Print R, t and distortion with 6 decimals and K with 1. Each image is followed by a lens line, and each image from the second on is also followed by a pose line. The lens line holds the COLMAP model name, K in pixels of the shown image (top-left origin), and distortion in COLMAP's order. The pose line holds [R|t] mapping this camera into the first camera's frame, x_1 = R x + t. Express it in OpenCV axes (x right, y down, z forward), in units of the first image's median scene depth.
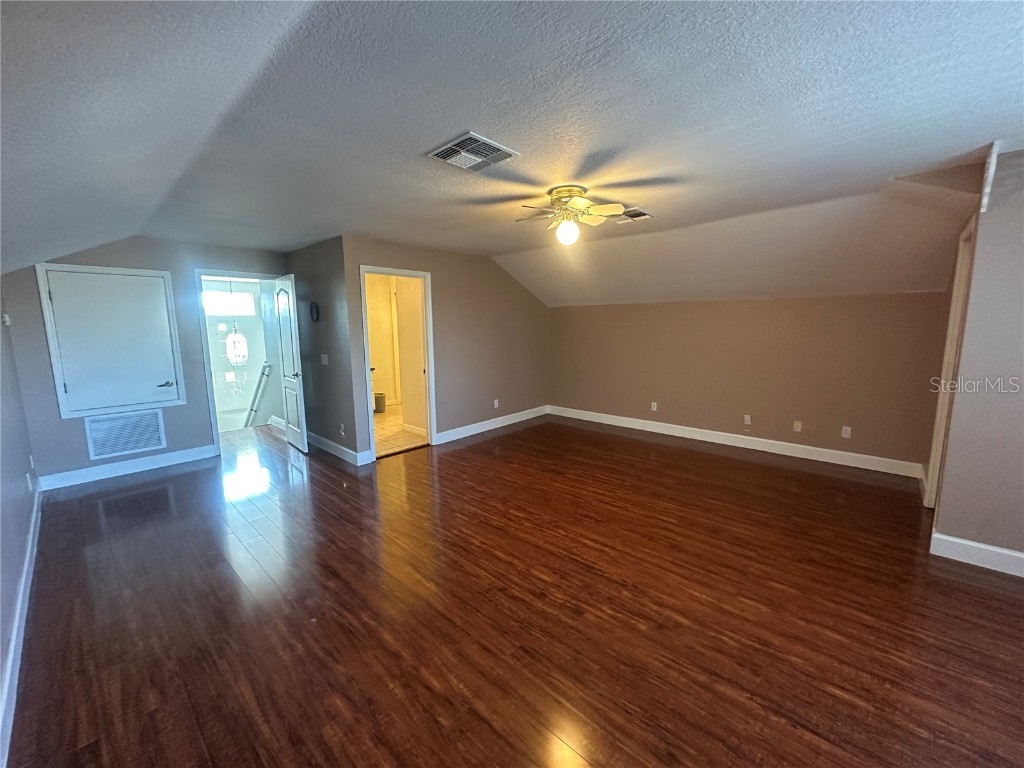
lens RADIAL K [[409.7, 0, 508.3], [0, 409.7, 384.2], [0, 0, 1]] dist [-0.002881, 0.000561]
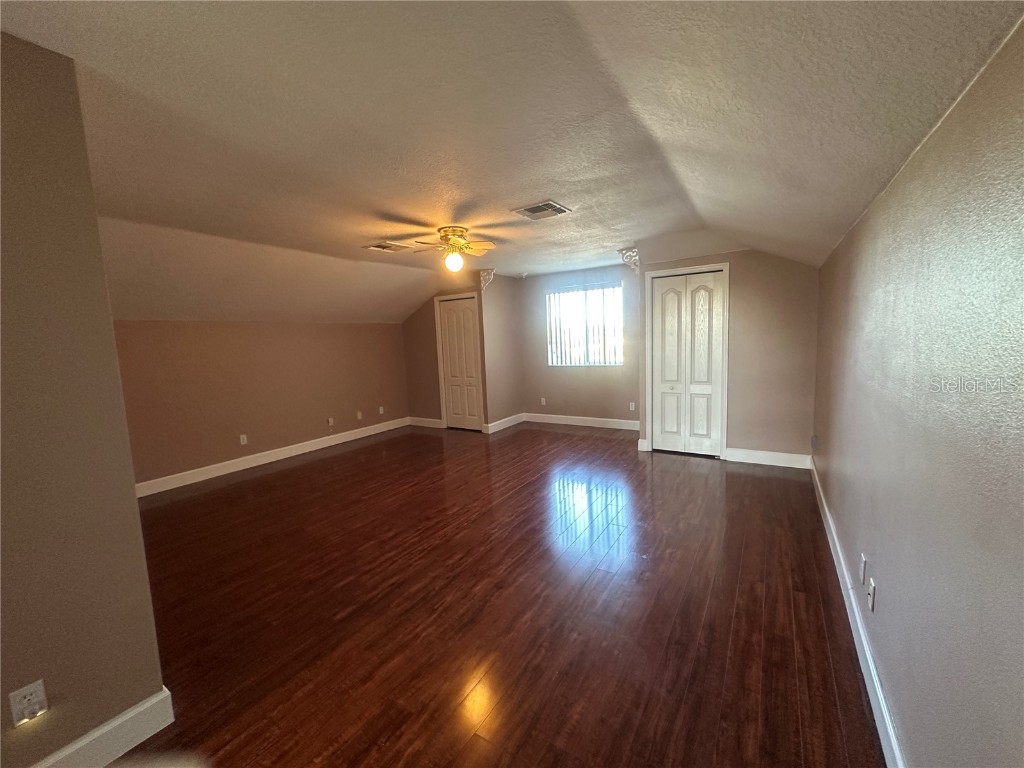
lens RADIAL K [[409.7, 0, 508.7], [0, 409.7, 382.7], [0, 0, 1]] dist [-0.002881, 0.000561]
pose [[-0.179629, -0.092127, 0.979411, -0.889508], [0.183189, 0.975058, 0.125316, -0.105653], [-0.966527, 0.201928, -0.158272, 0.828913]]
